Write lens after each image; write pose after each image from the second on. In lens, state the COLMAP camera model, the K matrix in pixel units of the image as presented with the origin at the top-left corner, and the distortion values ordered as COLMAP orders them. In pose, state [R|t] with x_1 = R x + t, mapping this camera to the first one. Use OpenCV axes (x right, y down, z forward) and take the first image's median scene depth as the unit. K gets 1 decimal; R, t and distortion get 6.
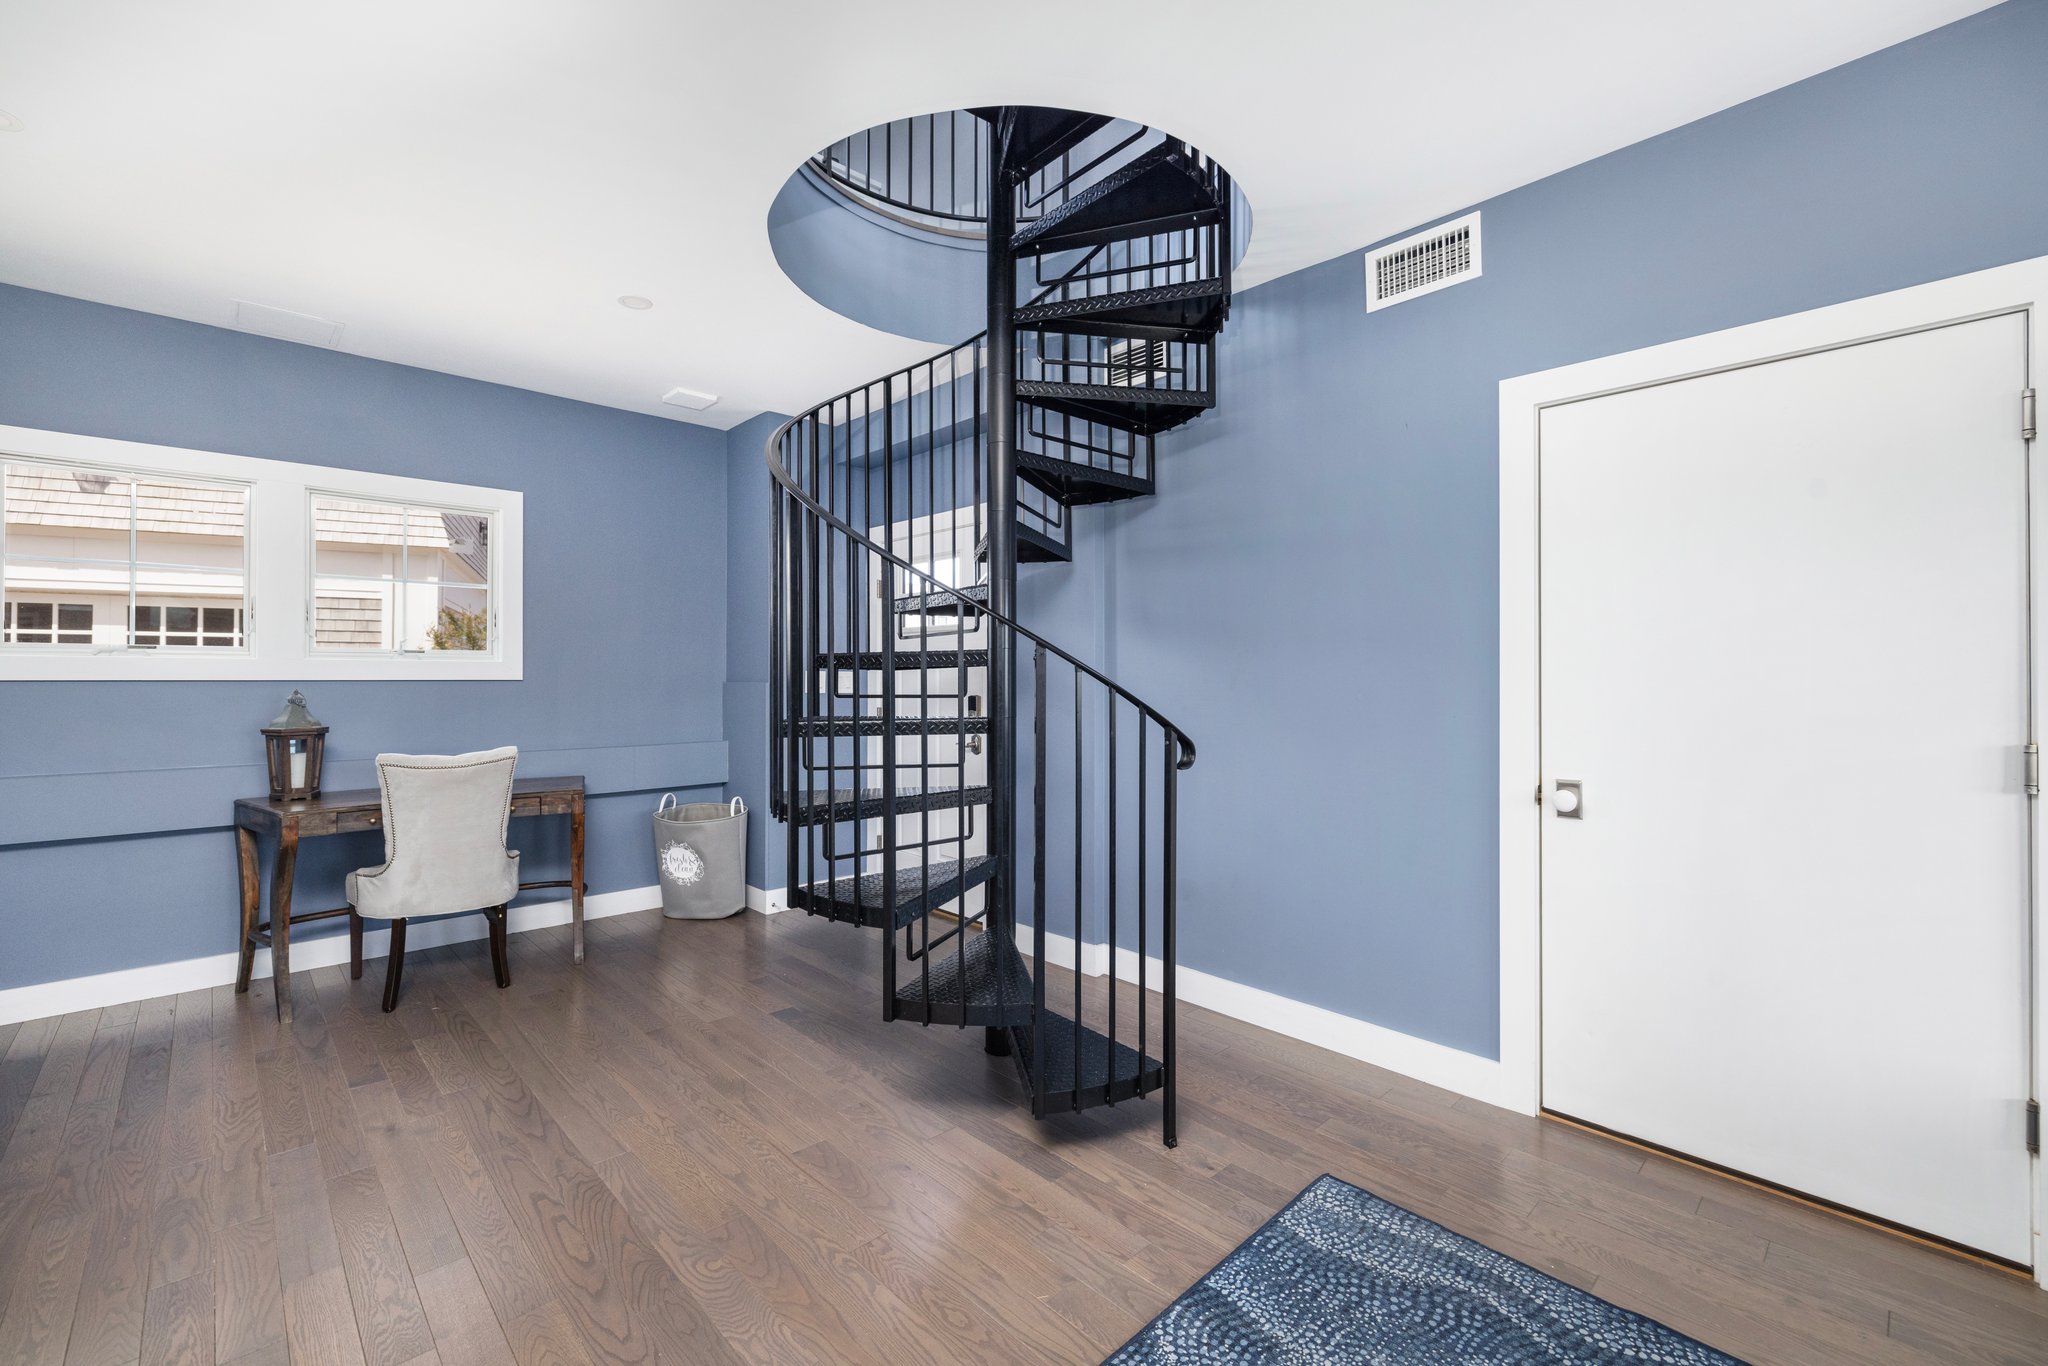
lens RADIAL K [[867.8, 0, 1007.2], [0, 867.8, 675.2], [0, 0, 1]] dist [0.003146, -0.000292]
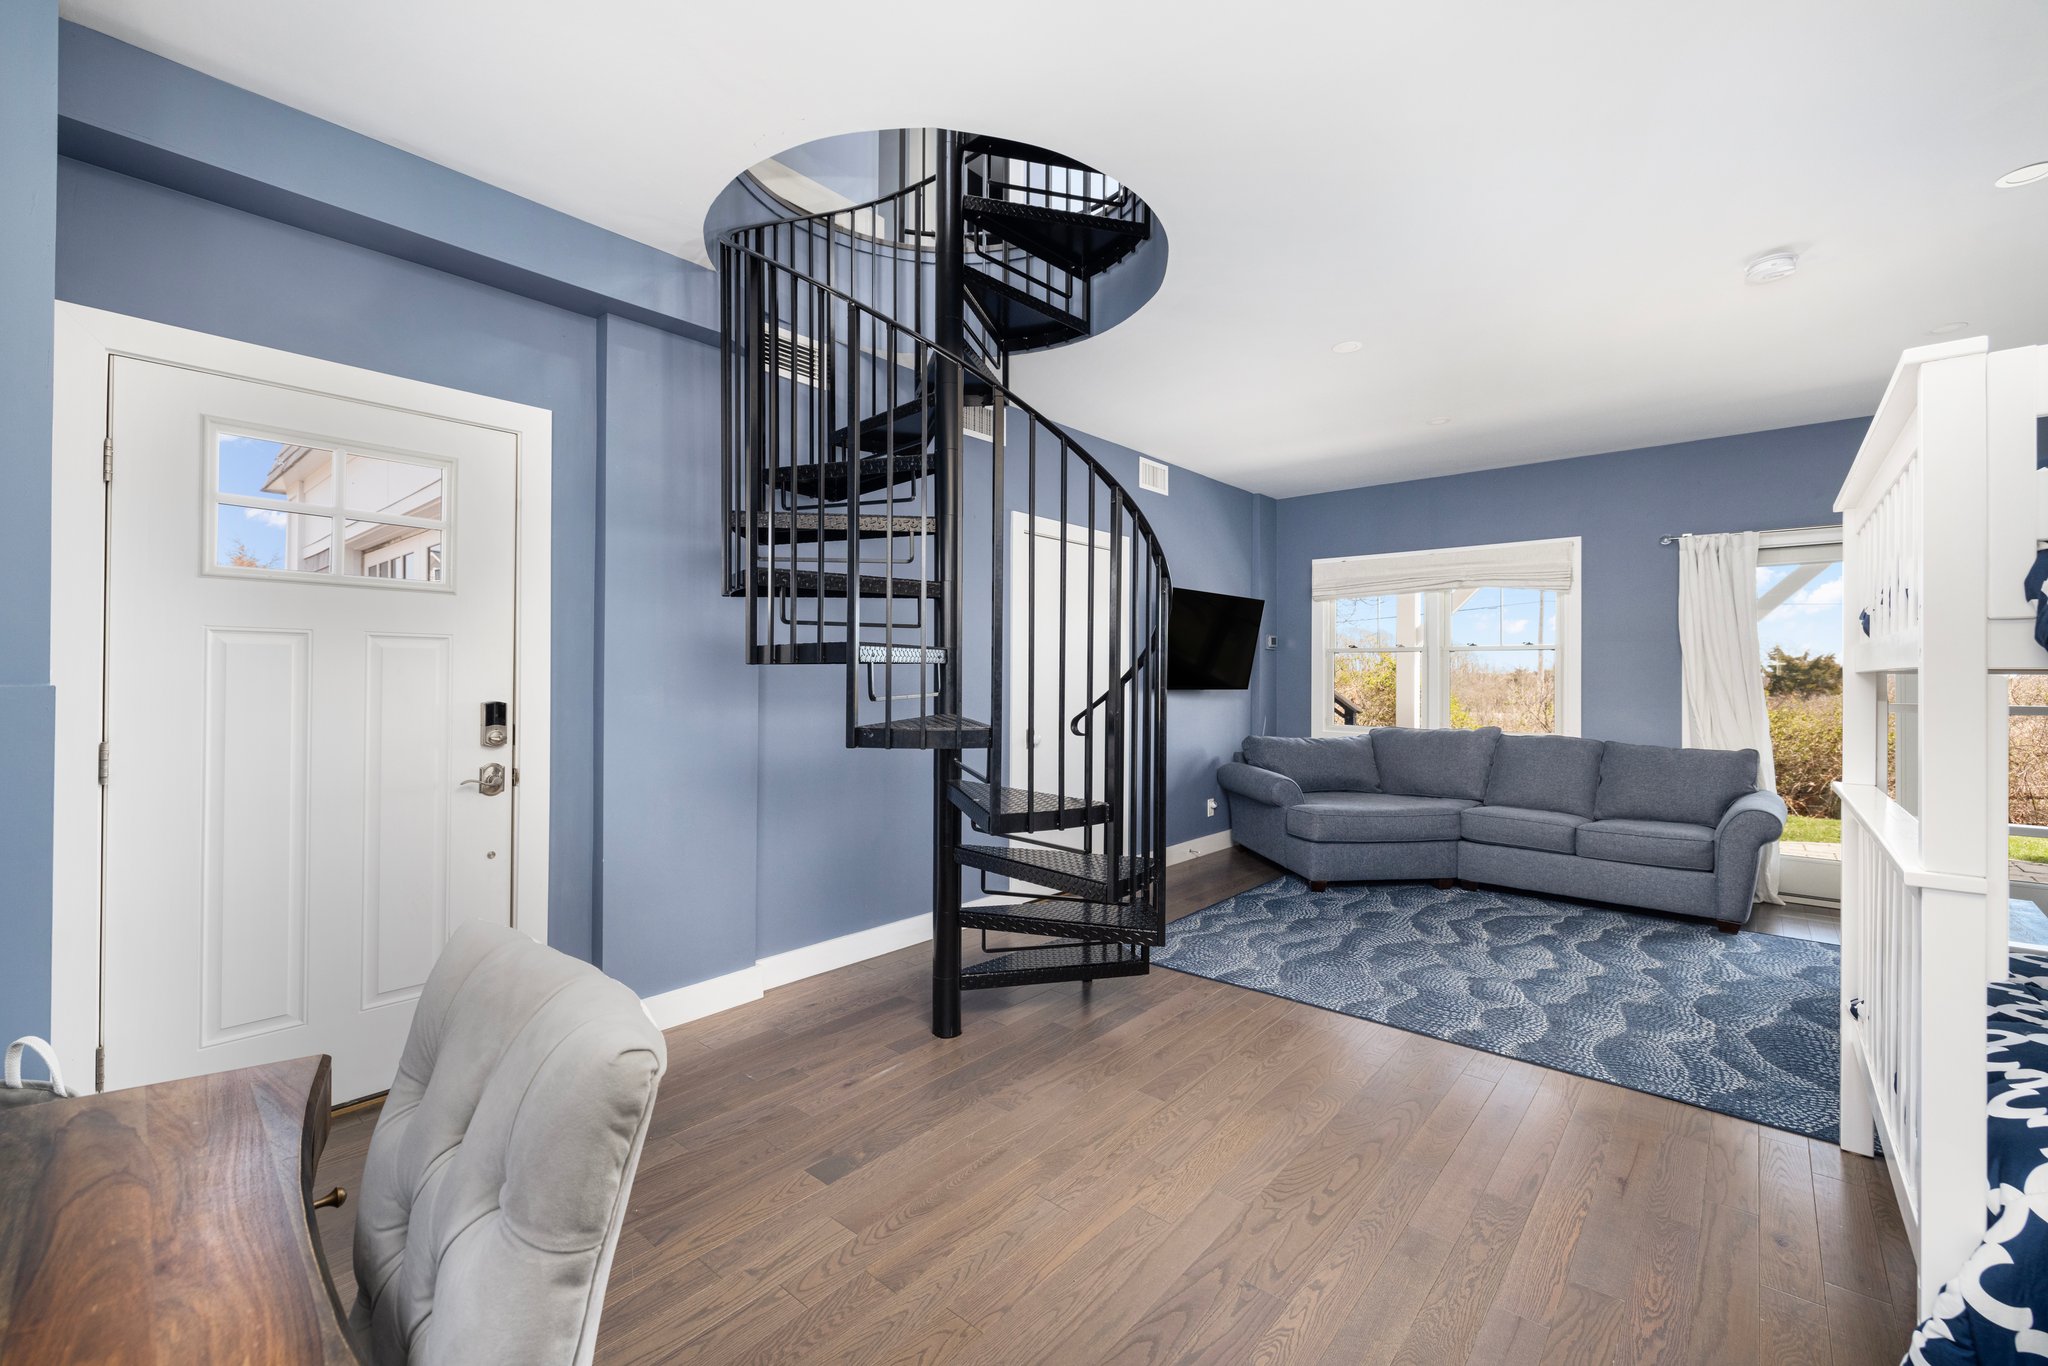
lens RADIAL K [[867.8, 0, 1009.6], [0, 867.8, 683.4], [0, 0, 1]] dist [0.003146, -0.000292]
pose [[-0.115520, -0.009162, 0.993263, -1.056554], [-0.008590, 0.999929, 0.008225, 0.002858], [-0.993268, -0.007582, -0.115590, 1.056857]]
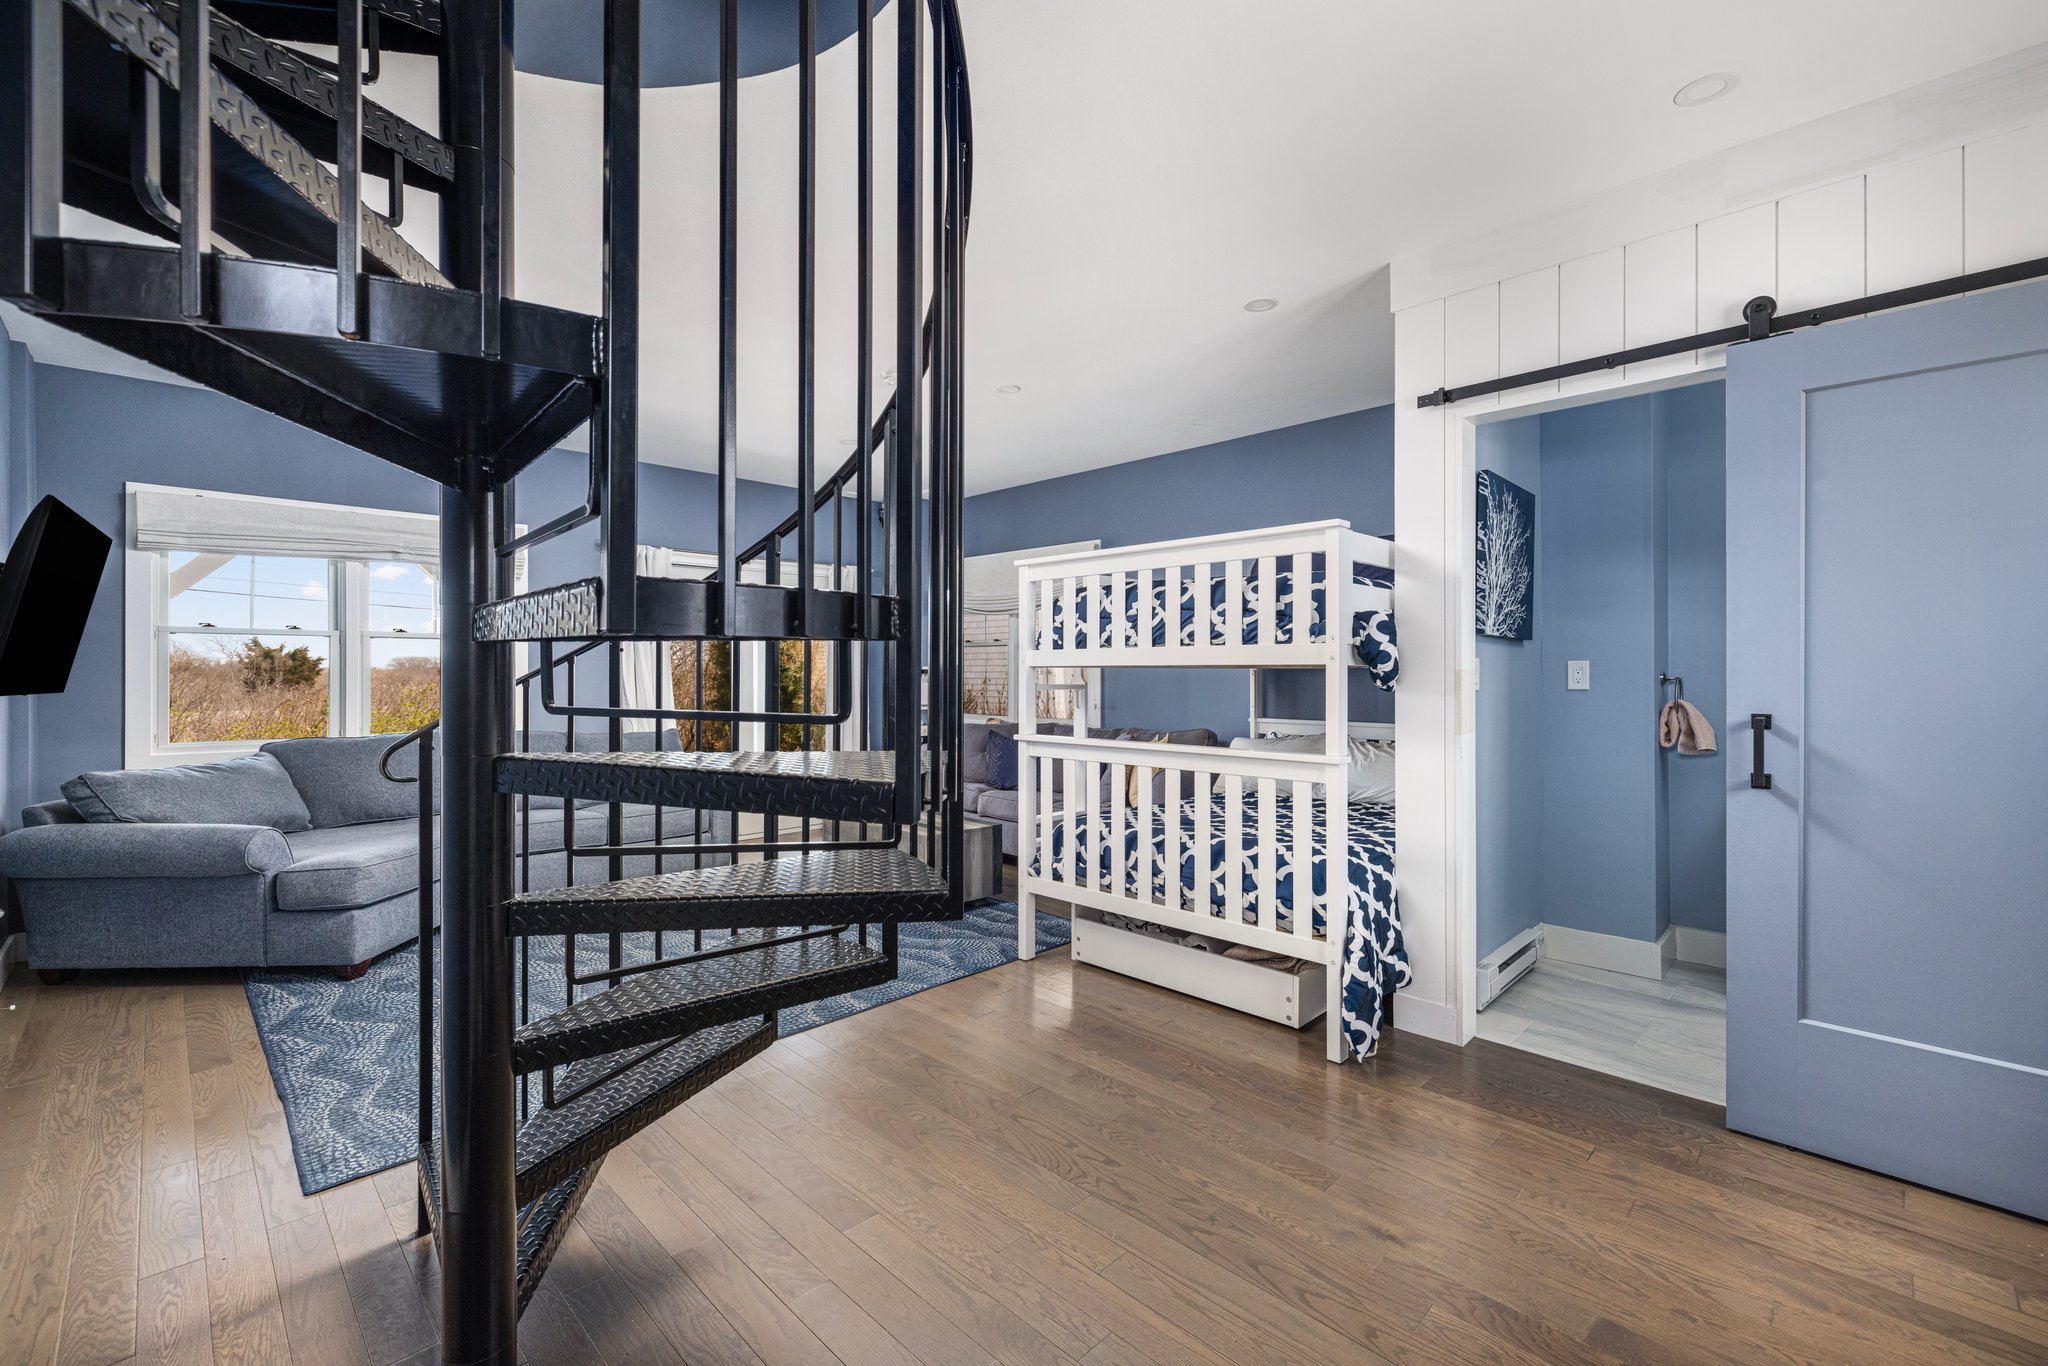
lens RADIAL K [[867.8, 0, 1023.6], [0, 867.8, 671.2], [0, 0, 1]] dist [0.003146, -0.000292]
pose [[-0.998925, 0.000631, -0.046350, -0.280737], [0.000692, 0.999999, -0.001308, 0.002515], [0.046349, -0.001339, -0.998924, 1.496510]]
